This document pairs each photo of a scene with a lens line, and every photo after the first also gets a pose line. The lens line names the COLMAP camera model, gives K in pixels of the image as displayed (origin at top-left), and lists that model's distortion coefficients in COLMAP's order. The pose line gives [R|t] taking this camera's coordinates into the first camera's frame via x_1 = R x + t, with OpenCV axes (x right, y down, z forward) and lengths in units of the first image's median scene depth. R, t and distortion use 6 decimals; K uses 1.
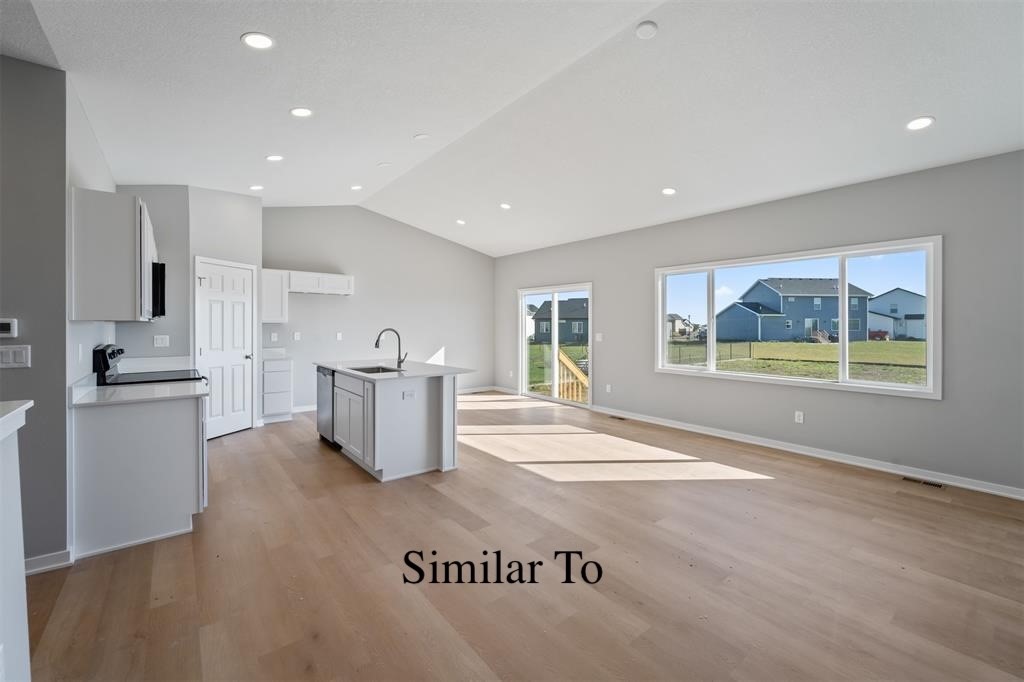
lens RADIAL K [[425.8, 0, 510.7], [0, 425.8, 326.0], [0, 0, 1]] dist [-0.001574, -0.000282]
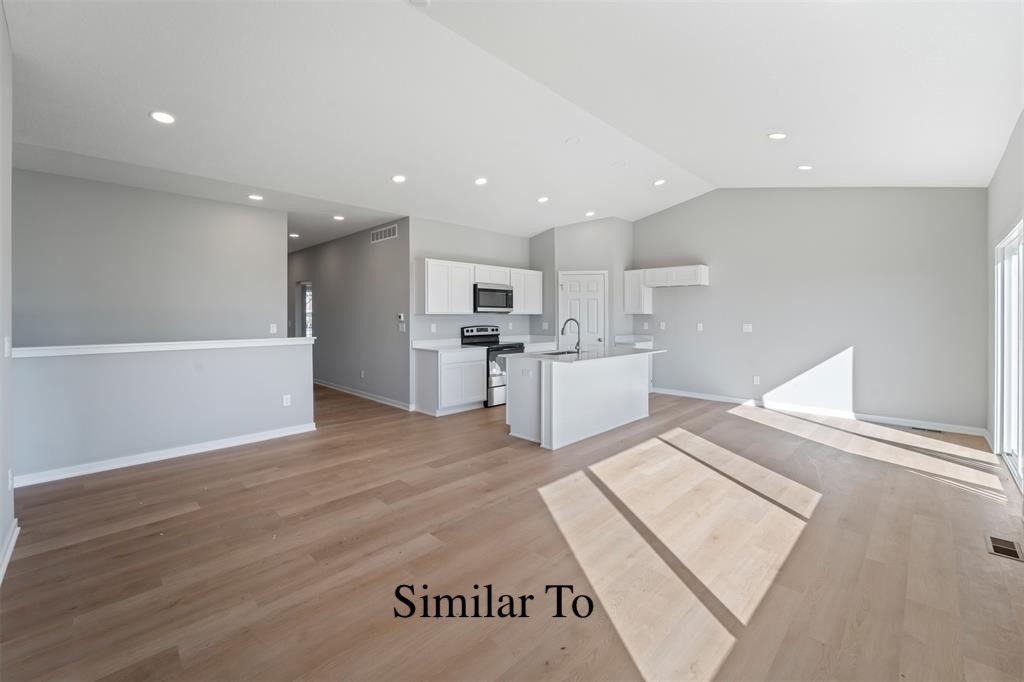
lens RADIAL K [[419.8, 0, 510.4], [0, 419.8, 315.6], [0, 0, 1]] dist [0.002537, 0.000234]
pose [[0.123438, -0.004801, -0.992341, 0.717411], [0.000104, 0.999988, -0.004825, 0.003490], [0.992352, 0.000492, 0.123437, 0.611551]]
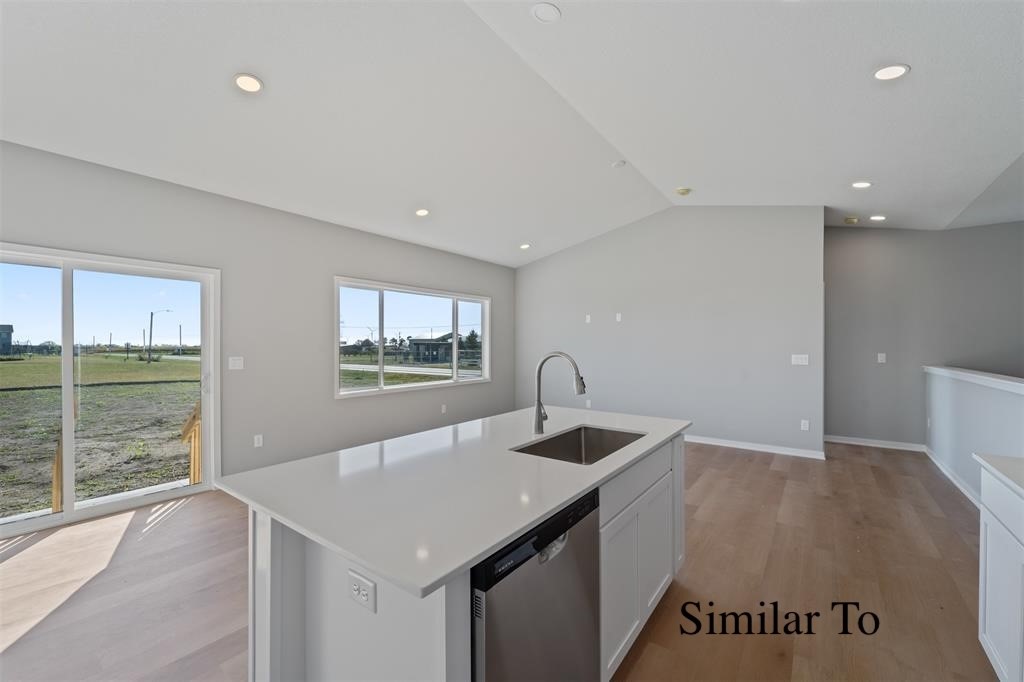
lens RADIAL K [[415.3, 0, 511.8], [0, 415.3, 345.9], [0, 0, 1]] dist [0.000159, -0.000063]
pose [[-0.263140, -0.007009, 0.964732, -0.628151], [0.000786, 0.999972, 0.007480, -0.003653], [-0.964757, 0.002727, -0.263127, 1.026396]]
